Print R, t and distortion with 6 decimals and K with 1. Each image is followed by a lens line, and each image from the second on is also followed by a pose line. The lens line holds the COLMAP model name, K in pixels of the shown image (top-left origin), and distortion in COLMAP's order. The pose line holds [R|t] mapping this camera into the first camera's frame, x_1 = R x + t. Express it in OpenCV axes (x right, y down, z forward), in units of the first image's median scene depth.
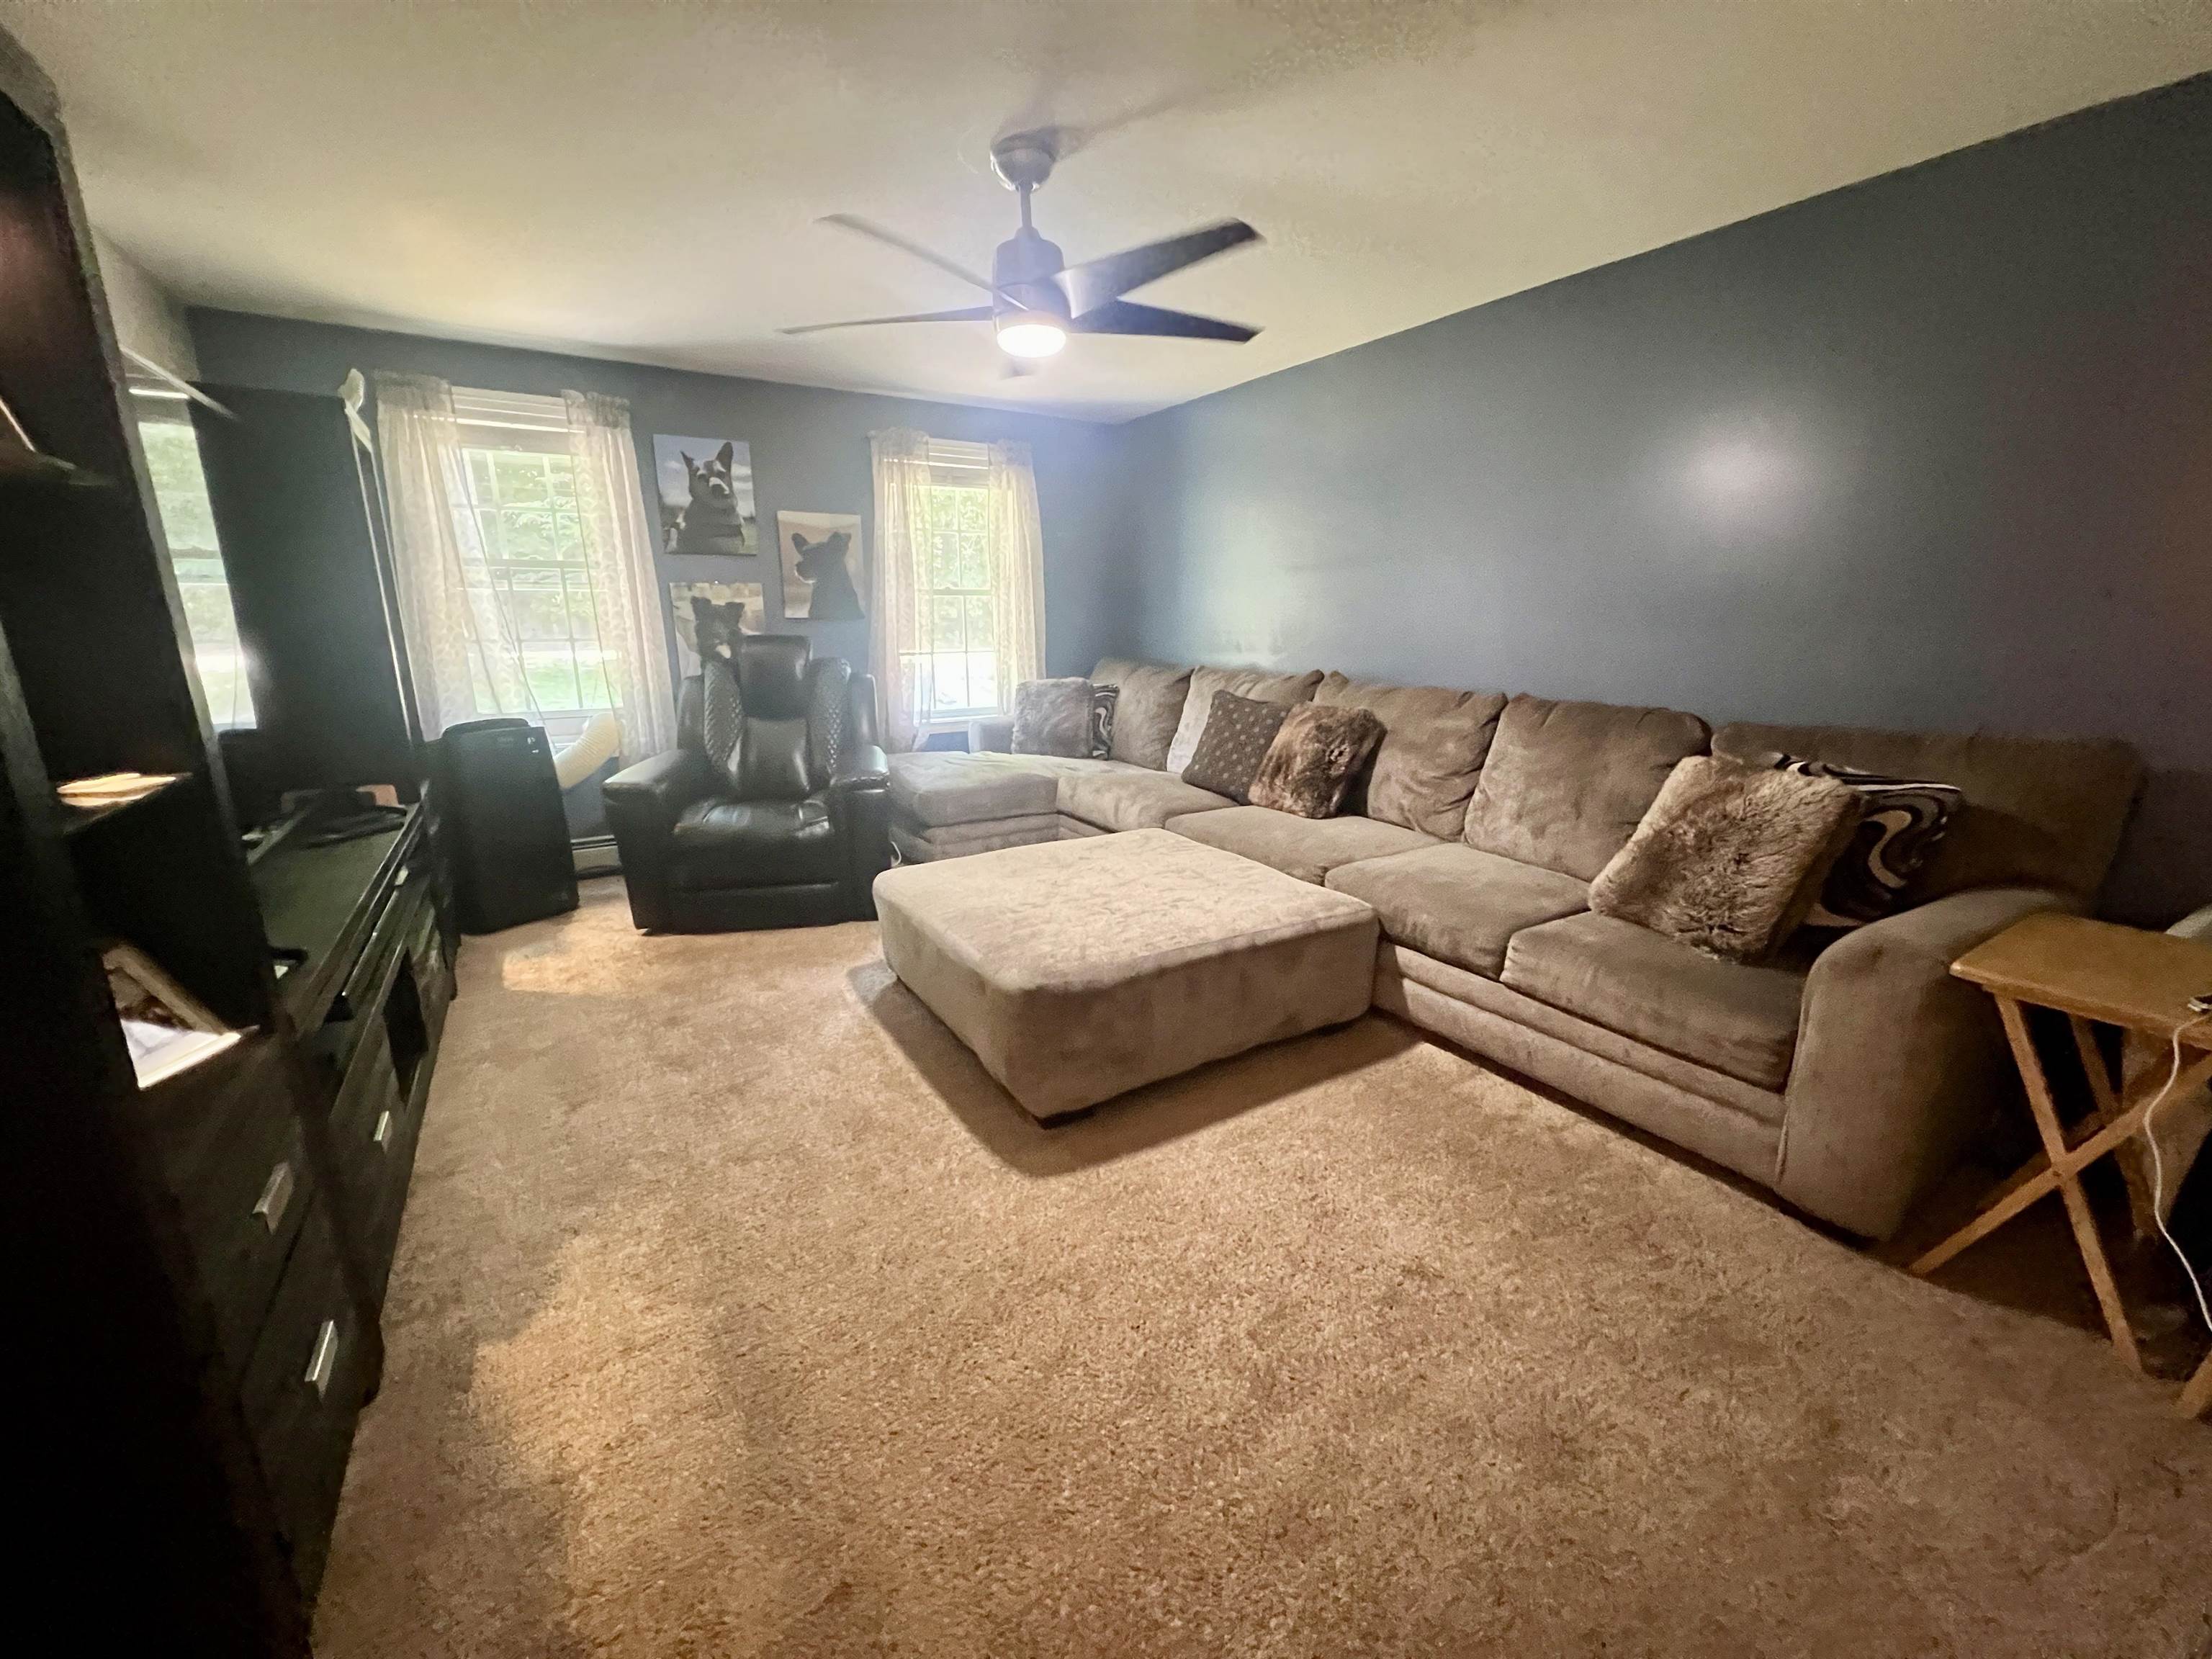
lens RADIAL K [[881.9, 0, 1102.9], [0, 881.9, 834.3], [0, 0, 1]] dist [-0.002225, 0.000769]
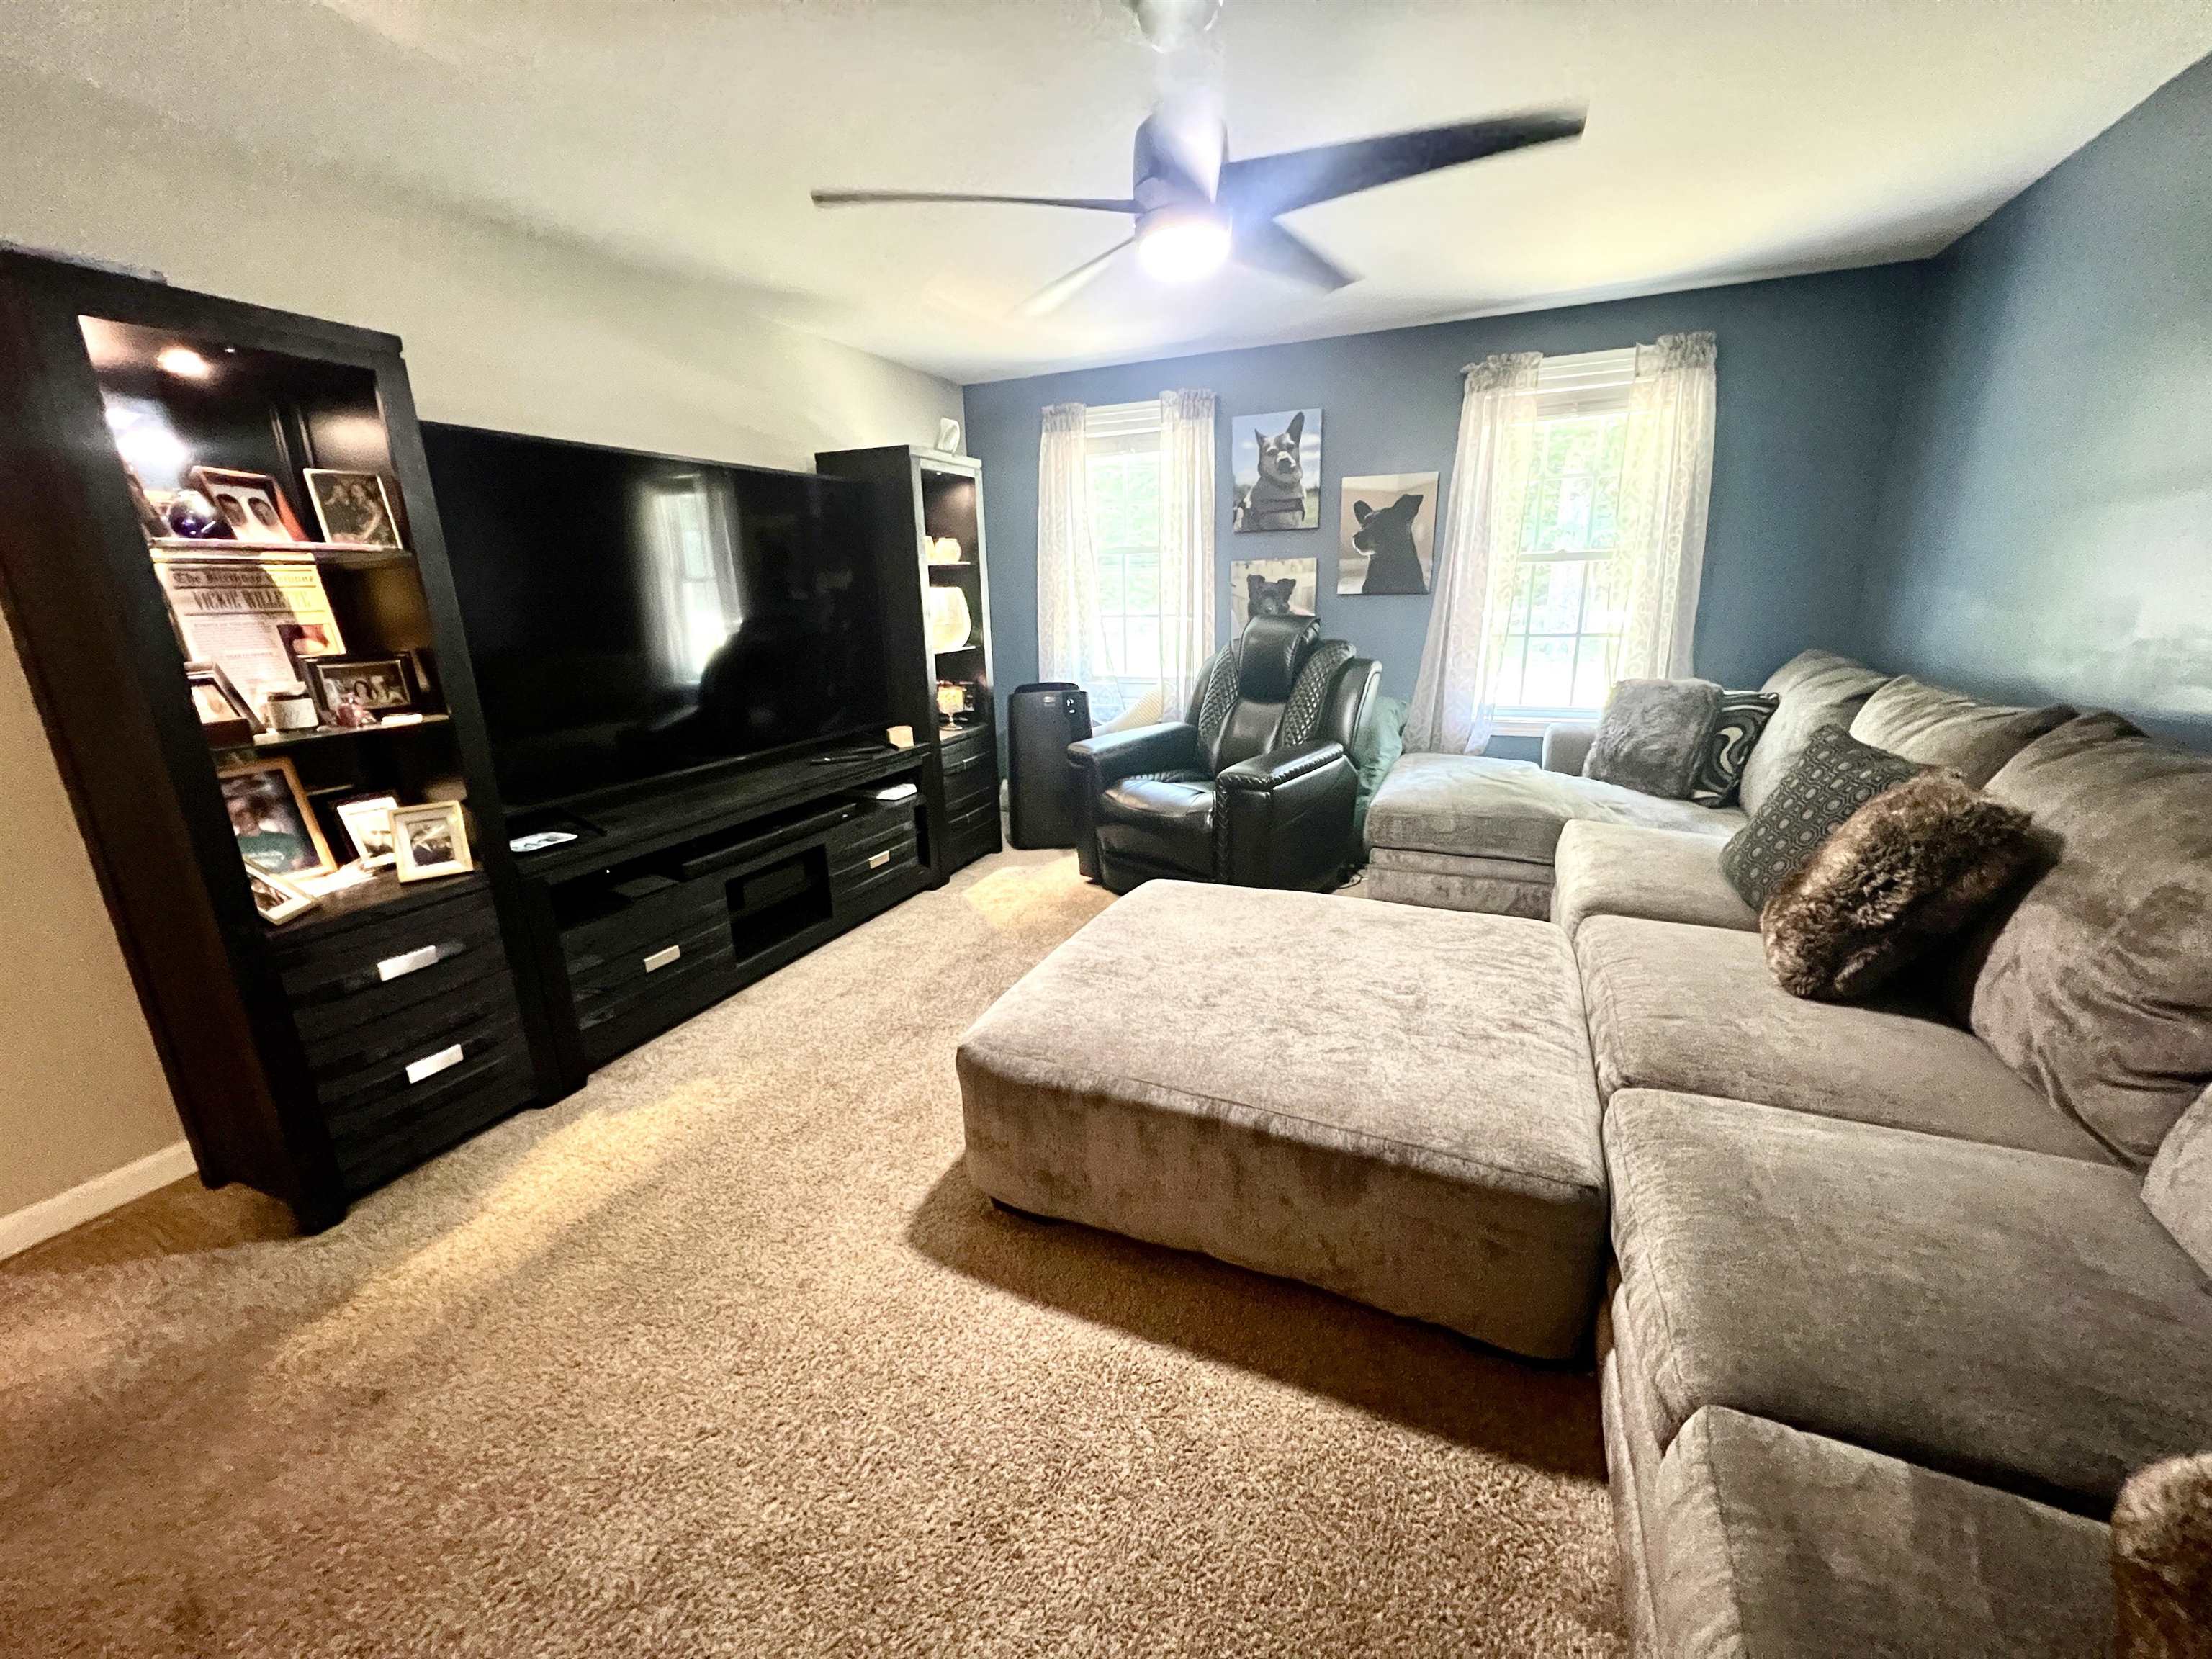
lens RADIAL K [[881.9, 0, 1102.9], [0, 881.9, 834.3], [0, 0, 1]] dist [-0.002225, 0.000769]
pose [[0.565513, 0.212762, -0.796823, 0.326328], [-0.175713, 0.975051, 0.135646, -0.087341], [0.805804, 0.063302, 0.588790, 0.289207]]
